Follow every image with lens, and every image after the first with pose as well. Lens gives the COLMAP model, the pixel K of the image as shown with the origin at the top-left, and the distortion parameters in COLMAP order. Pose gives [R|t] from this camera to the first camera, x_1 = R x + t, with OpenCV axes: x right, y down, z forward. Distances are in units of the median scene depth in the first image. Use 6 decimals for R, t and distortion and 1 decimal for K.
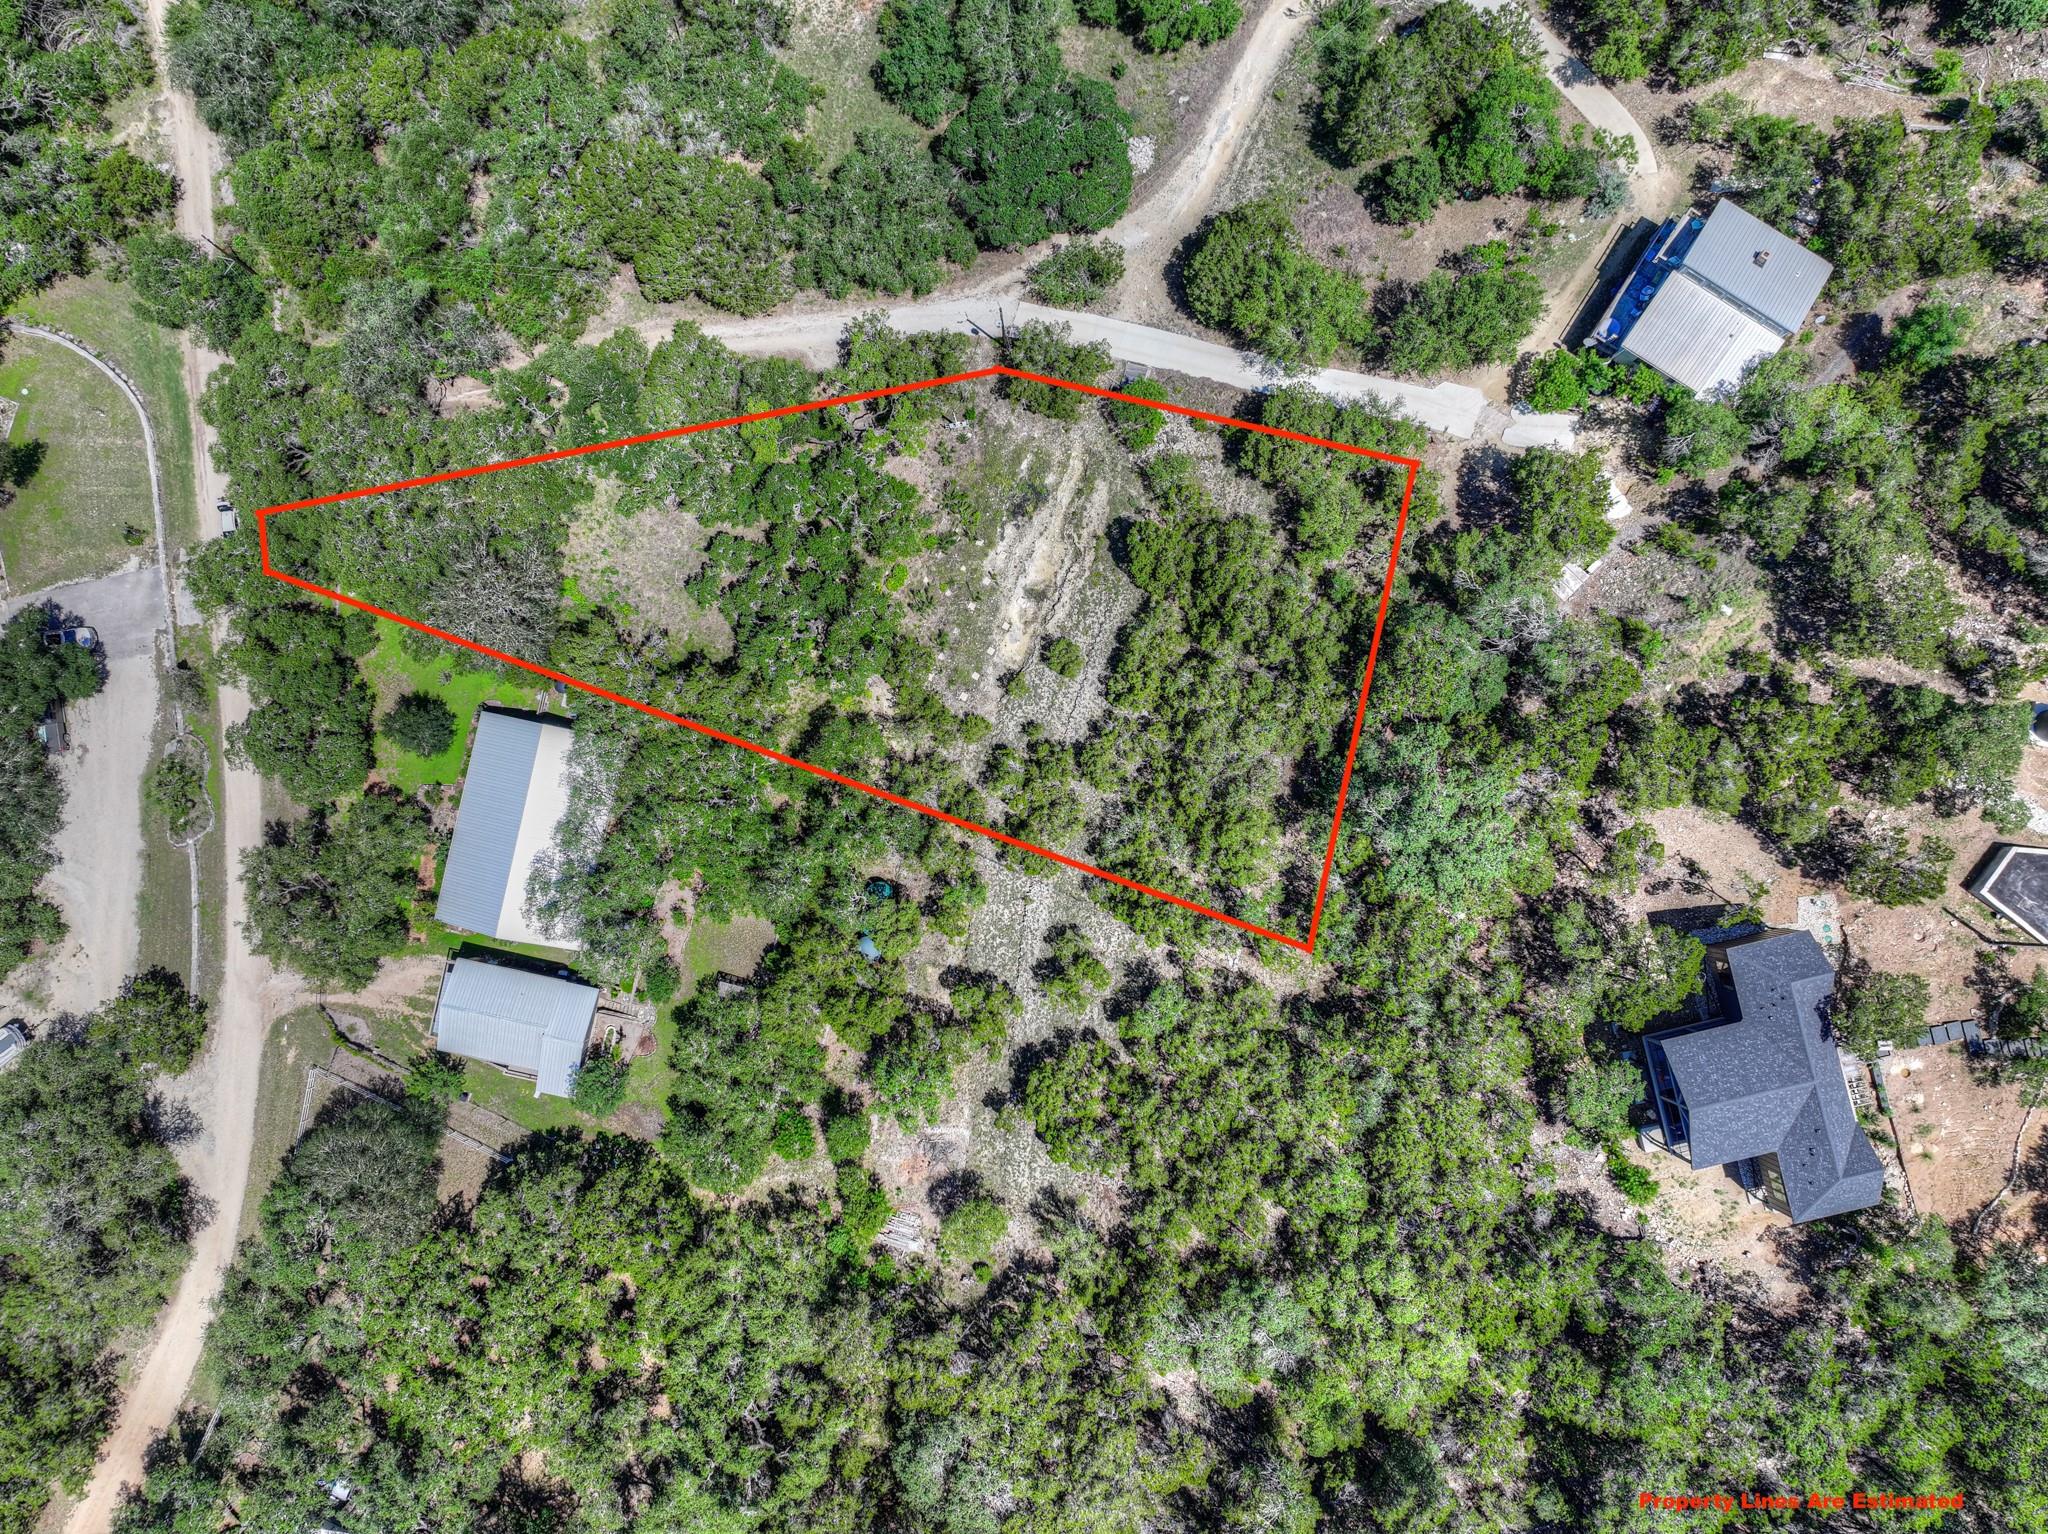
lens RADIAL K [[1441.6, 0, 1022.5], [0, 1441.6, 764.0], [0, 0, 1]] dist [-0.004205, 0.020862]
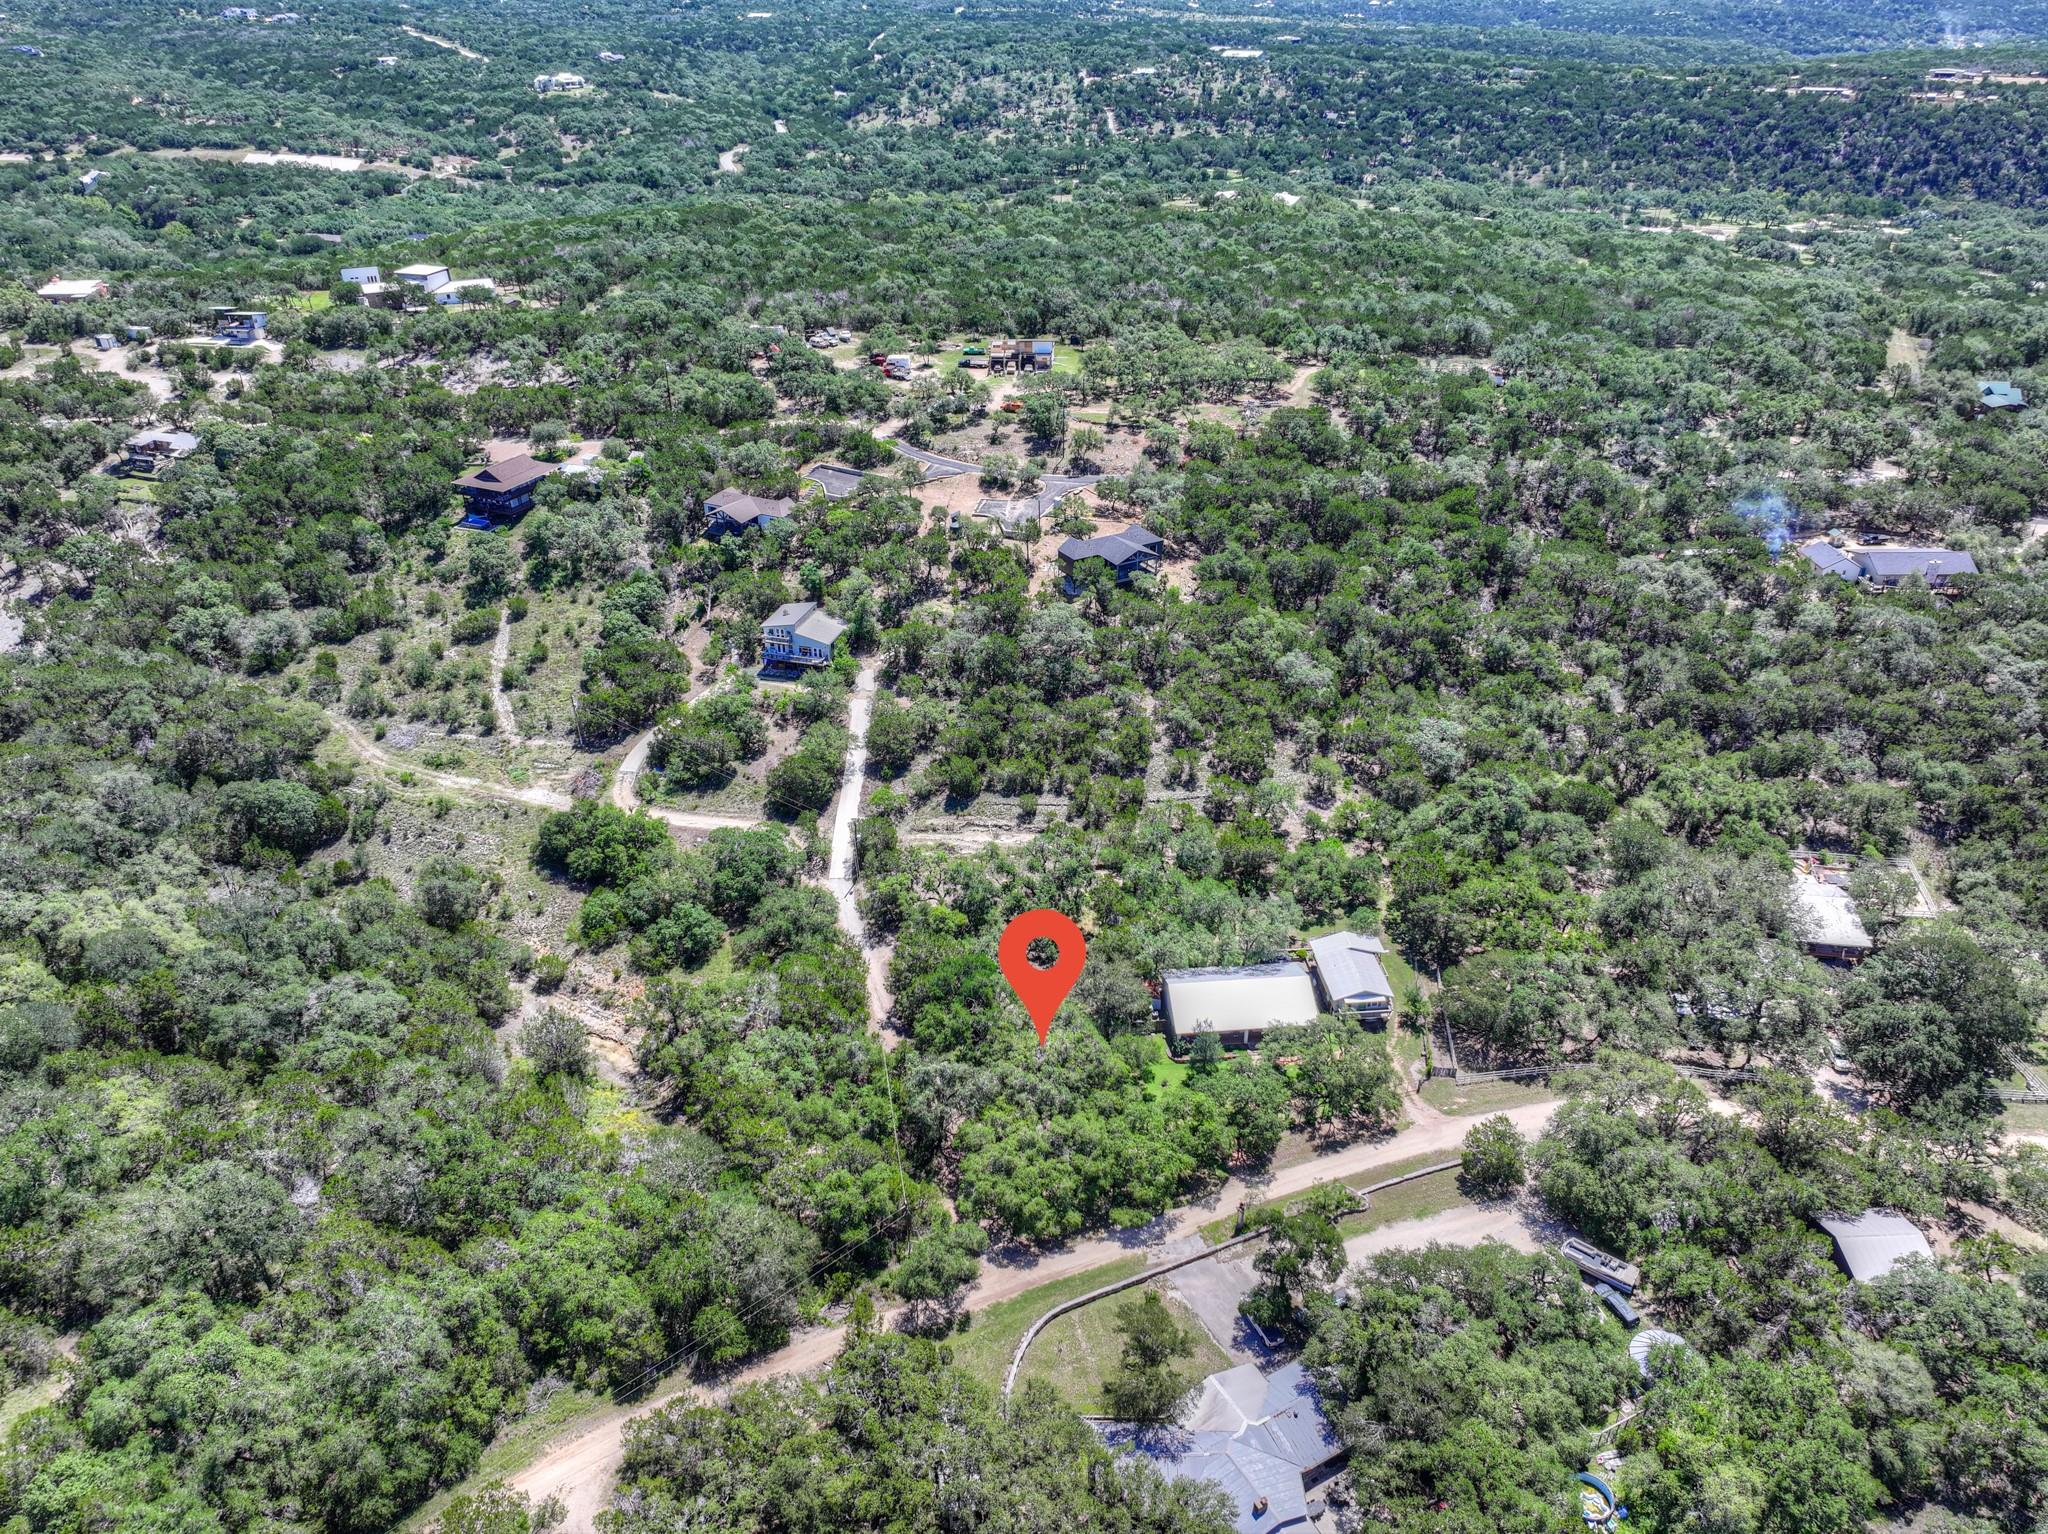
lens RADIAL K [[1447.8, 0, 1023.6], [0, 1447.8, 761.8], [0, 0, 1]] dist [-0.004809, 0.023168]
pose [[-0.291343, -0.467480, 0.834615, -1.525005], [0.956093, -0.113371, 0.270247, -0.587866], [-0.031714, 0.876704, 0.479984, 0.067969]]
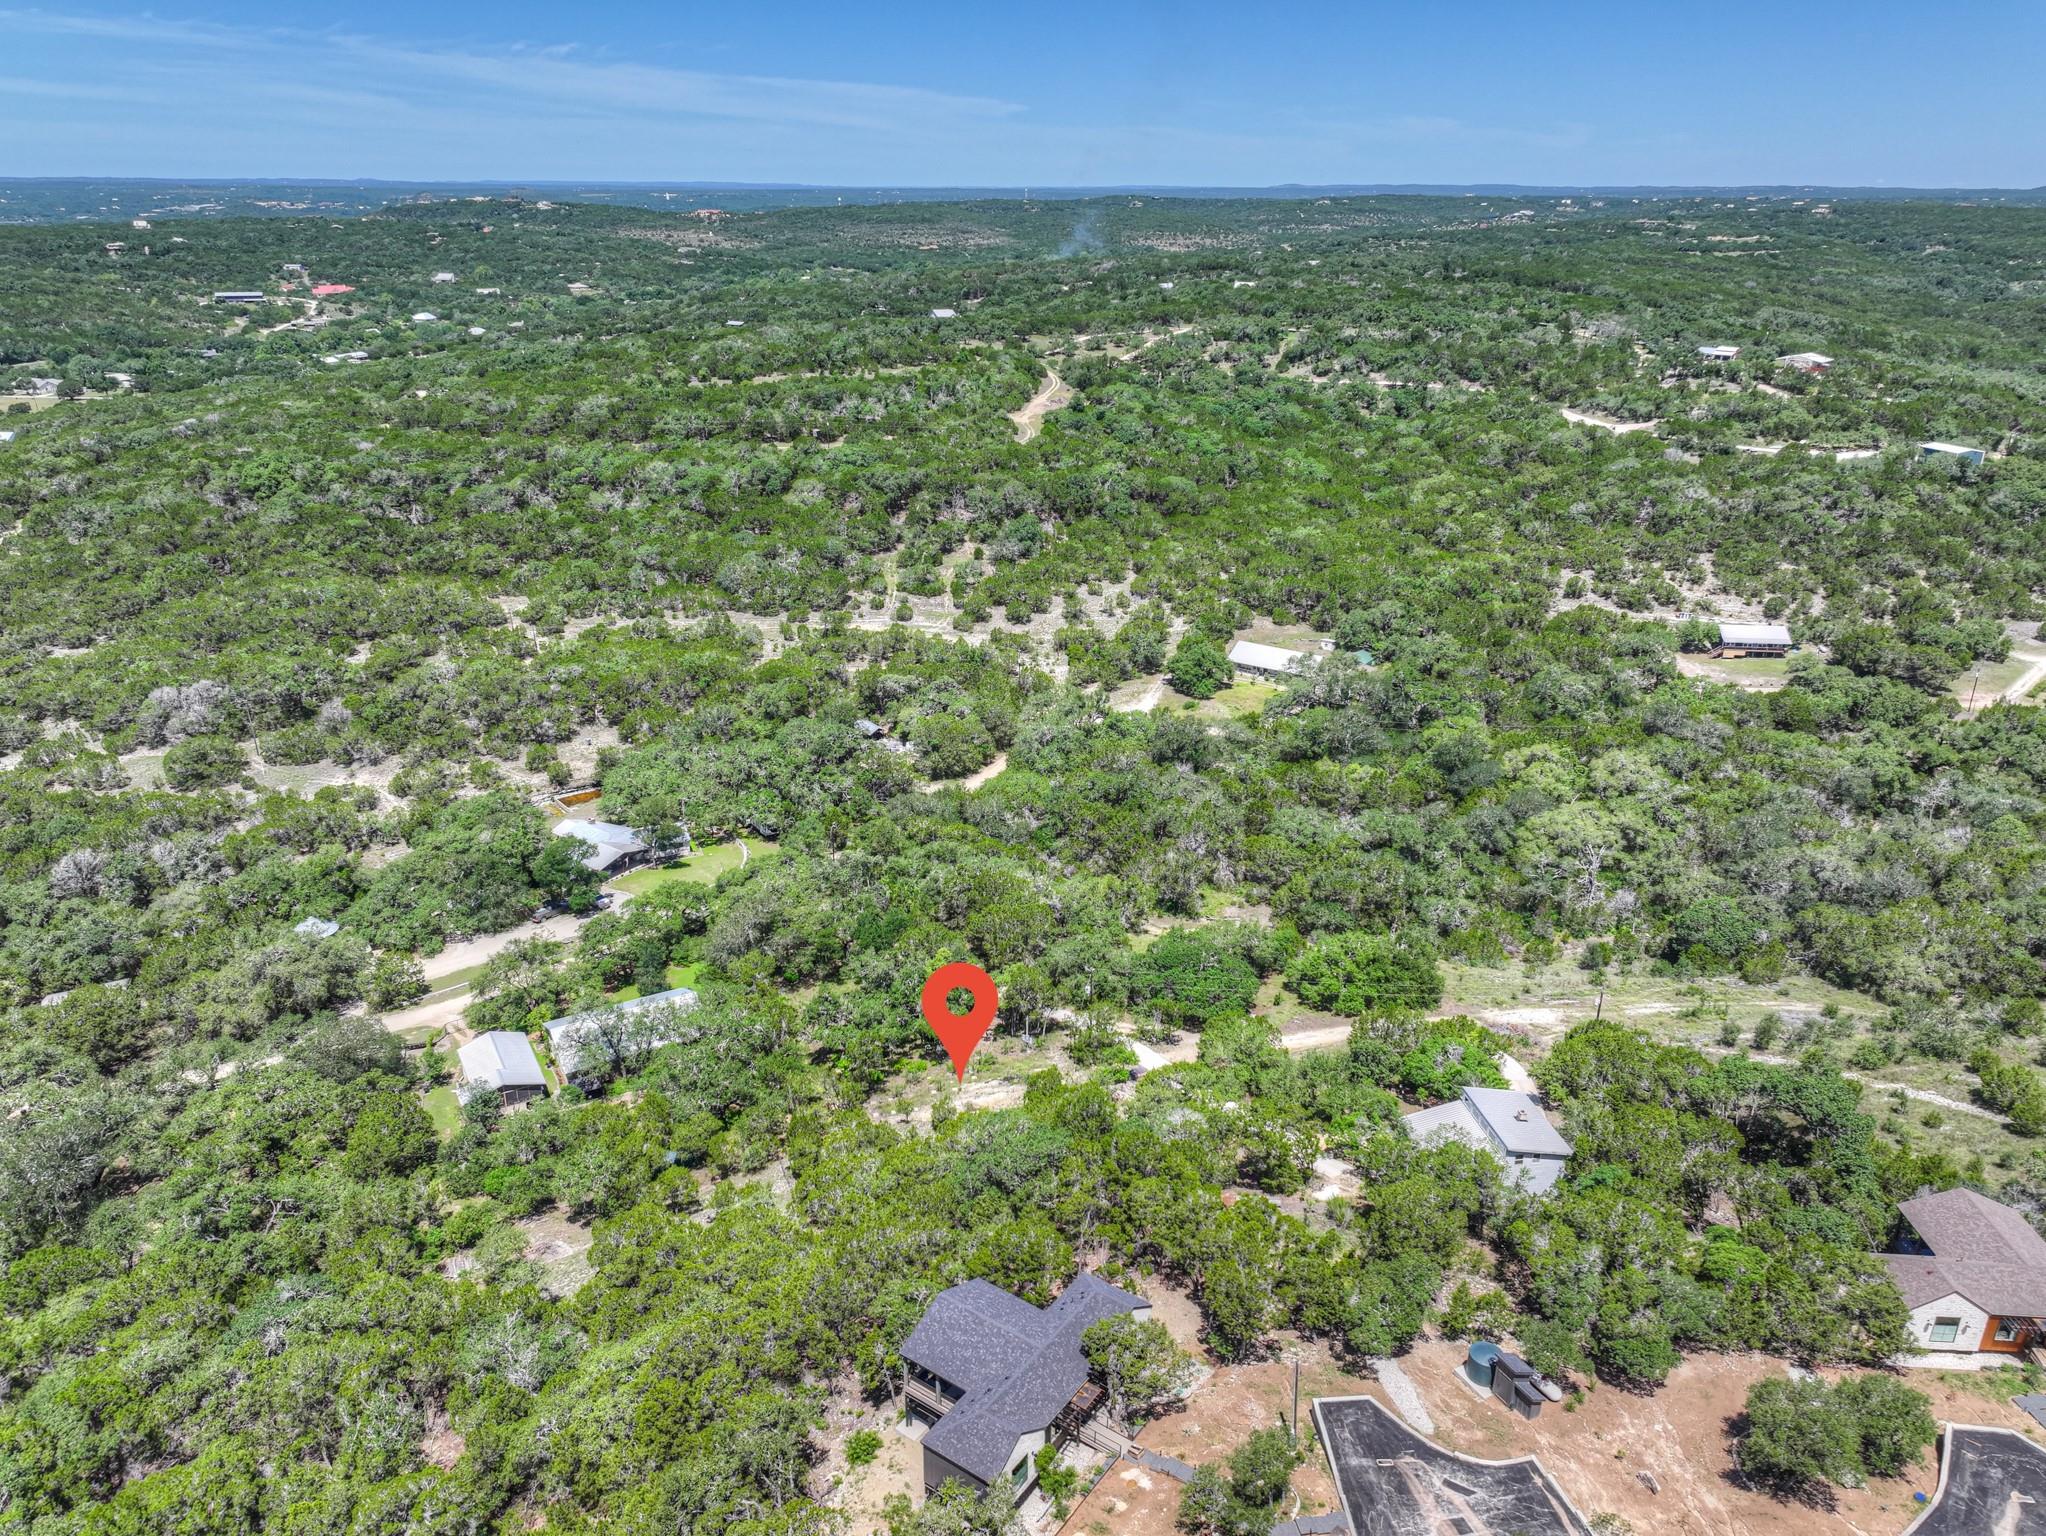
lens RADIAL K [[1446.4, 0, 1022.6], [0, 1446.4, 762.8], [0, 0, 1]] dist [-0.004809, 0.023168]
pose [[0.664763, 0.282628, -0.691528, 0.925029], [-0.746808, 0.275190, -0.605433, 0.599315], [0.019190, 0.918908, 0.394005, 0.192409]]
